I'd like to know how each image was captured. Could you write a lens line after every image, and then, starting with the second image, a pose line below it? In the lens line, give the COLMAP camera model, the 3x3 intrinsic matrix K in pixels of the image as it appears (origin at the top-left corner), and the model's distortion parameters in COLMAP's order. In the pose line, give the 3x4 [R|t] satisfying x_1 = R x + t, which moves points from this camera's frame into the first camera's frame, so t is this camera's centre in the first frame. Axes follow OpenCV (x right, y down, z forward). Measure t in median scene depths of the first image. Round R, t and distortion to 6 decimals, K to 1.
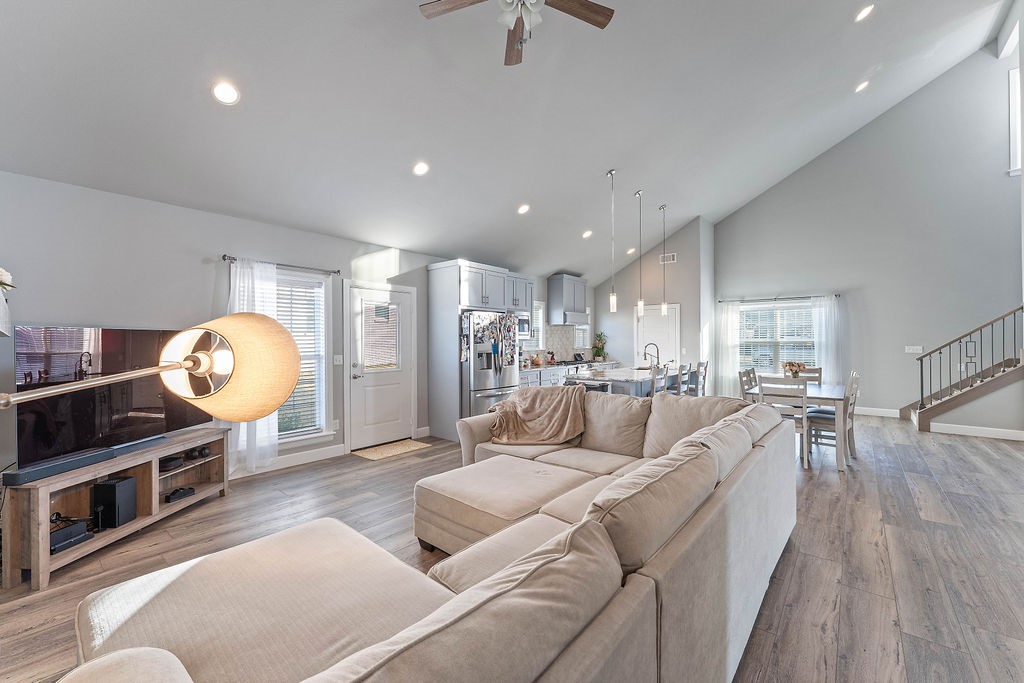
lens RADIAL K [[414.3, 0, 494.9], [0, 414.3, 339.8], [0, 0, 1]] dist [-0.001331, 0.000856]
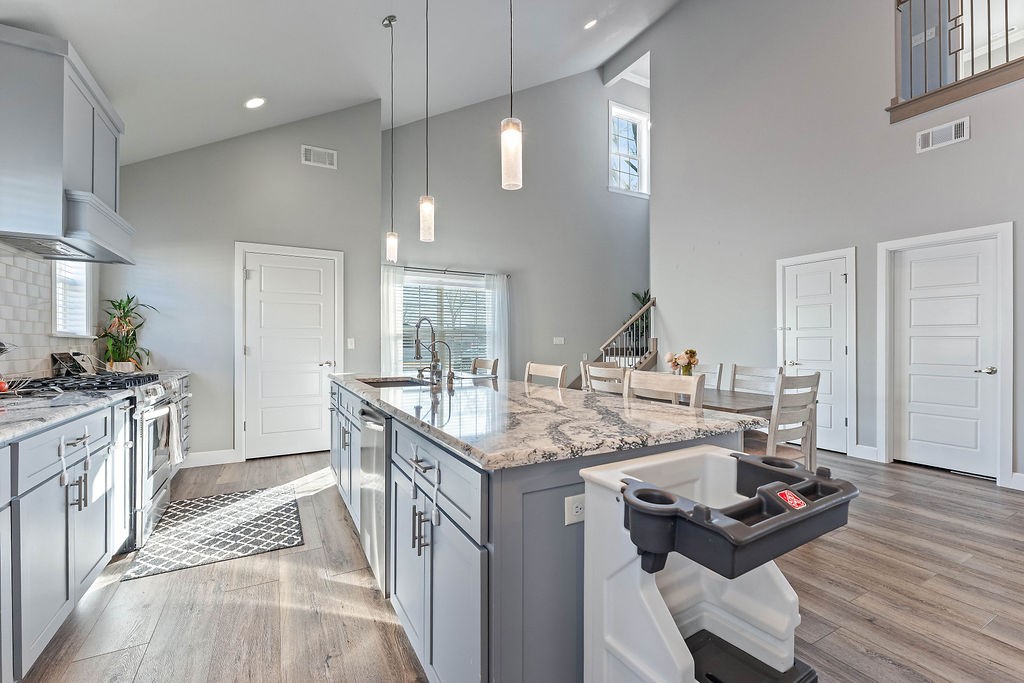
lens RADIAL K [[435.2, 0, 509.4], [0, 435.2, 340.6], [0, 0, 1]] dist [-0.002389, 0.000098]
pose [[0.335393, 0.011026, 0.942014, 0.010159], [-0.002399, 0.999938, -0.010850, 0.060297], [-0.942075, 0.001379, 0.335399, 1.302376]]
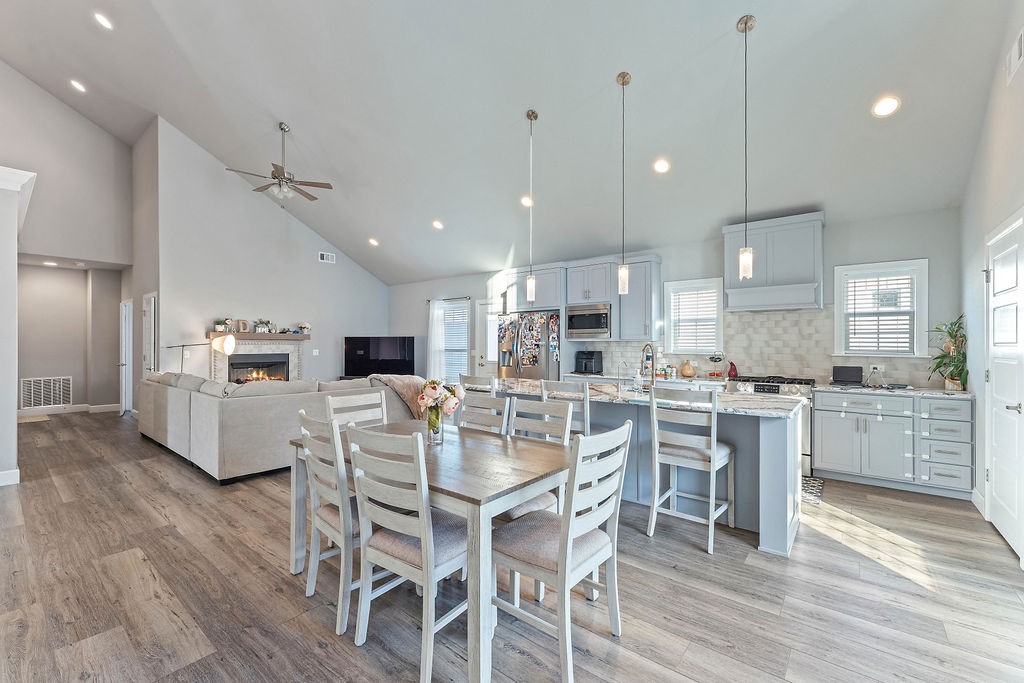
lens RADIAL K [[414.3, 0, 511.7], [0, 414.3, 344.6], [0, 0, 1]] dist [-0.001331, 0.000856]
pose [[0.044466, 0.005207, -0.998997, 1.489320], [0.002196, 0.999983, 0.005310, 0.012314], [0.999008, -0.002430, 0.044454, 1.347096]]
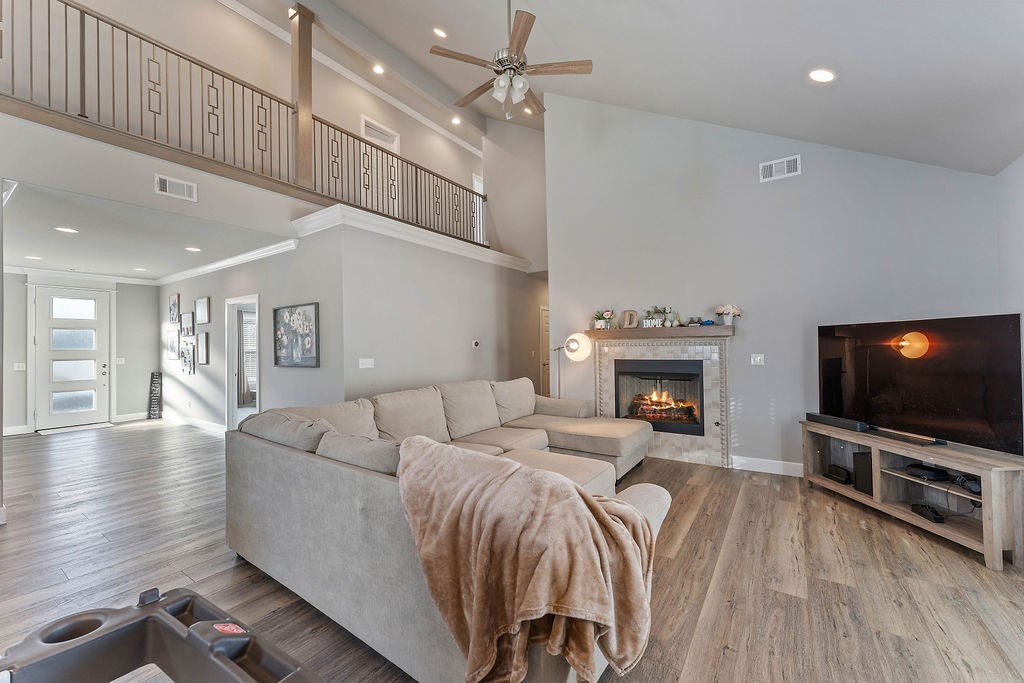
lens RADIAL K [[414.3, 0, 509.0], [0, 414.3, 340.7], [0, 0, 1]] dist [-0.001331, 0.000856]
pose [[-0.990587, 0.018060, -0.135691, 0.164022], [0.019848, 0.999733, -0.011840, 0.011433], [0.135441, -0.014422, -0.990680, 1.440829]]
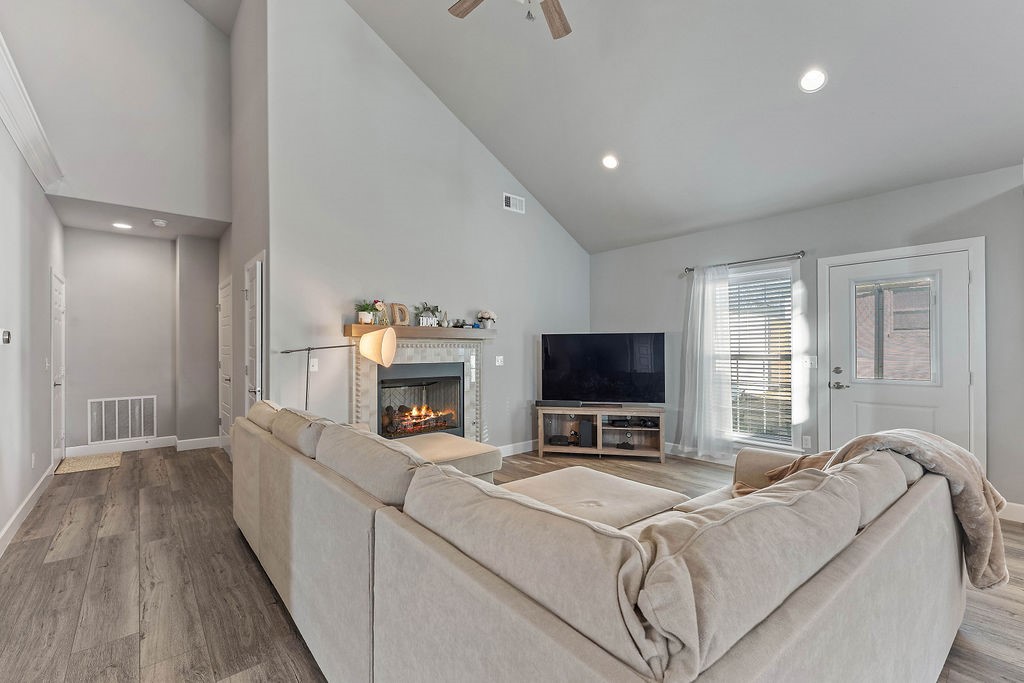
lens RADIAL K [[435.2, 0, 522.4], [0, 435.2, 349.9], [0, 0, 1]] dist [-0.002389, 0.000098]
pose [[-0.128788, 0.004866, -0.991660, 0.660059], [0.005679, 0.999975, 0.004169, 0.023176], [0.991656, -0.005094, -0.128812, 0.695692]]
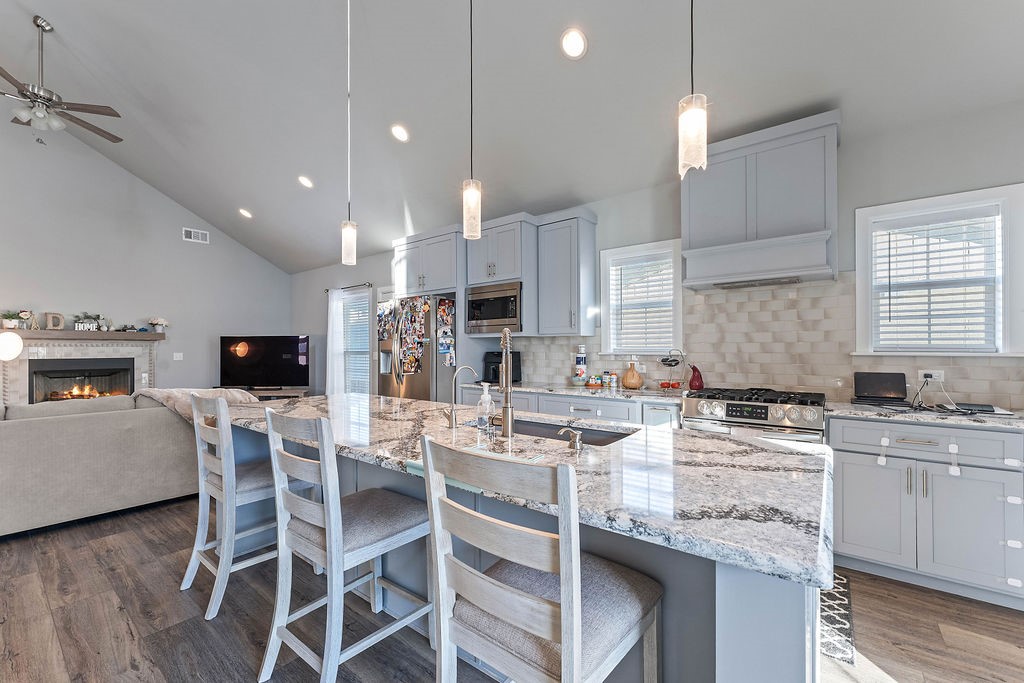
lens RADIAL K [[414.3, 0, 510.2], [0, 414.3, 346.3], [0, 0, 1]] dist [-0.001331, 0.000856]
pose [[0.061616, -0.002335, -0.998097, 1.064725], [0.007209, 0.999972, -0.001894, 0.032562], [0.998074, -0.007078, 0.061631, 1.650485]]
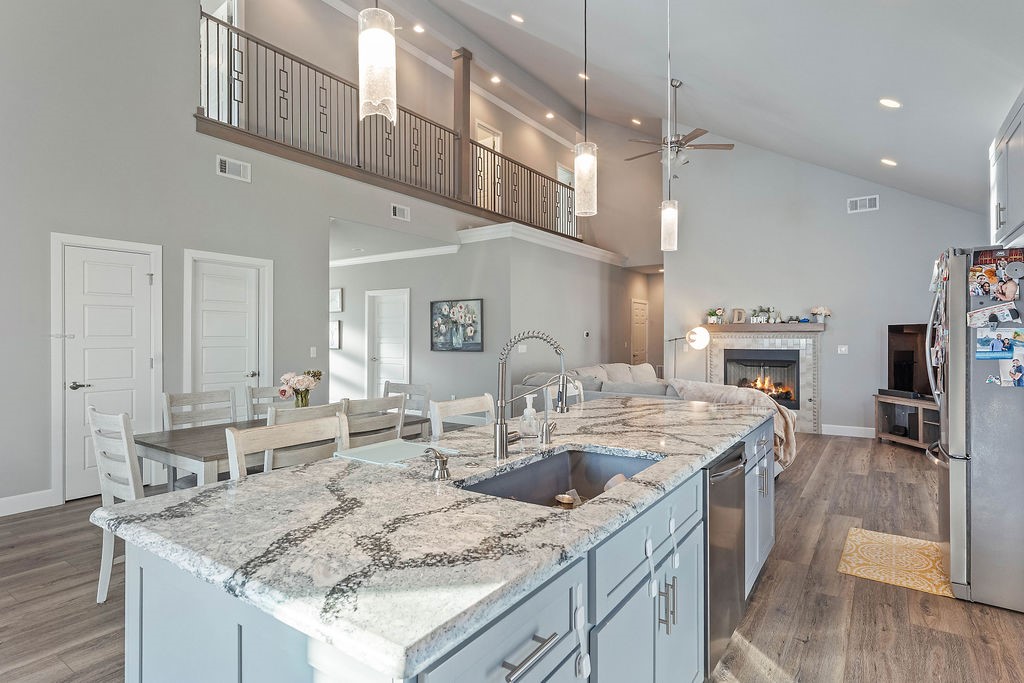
lens RADIAL K [[537.8, 0, 506.7], [0, 537.8, 338.3], [0, 0, 1]] dist [-0.011987, 0.001684]
pose [[-0.993278, 0.003640, -0.115696, 0.709926], [0.003861, 0.999991, -0.001686, 0.020725], [0.115689, -0.002122, -0.993283, 2.118500]]
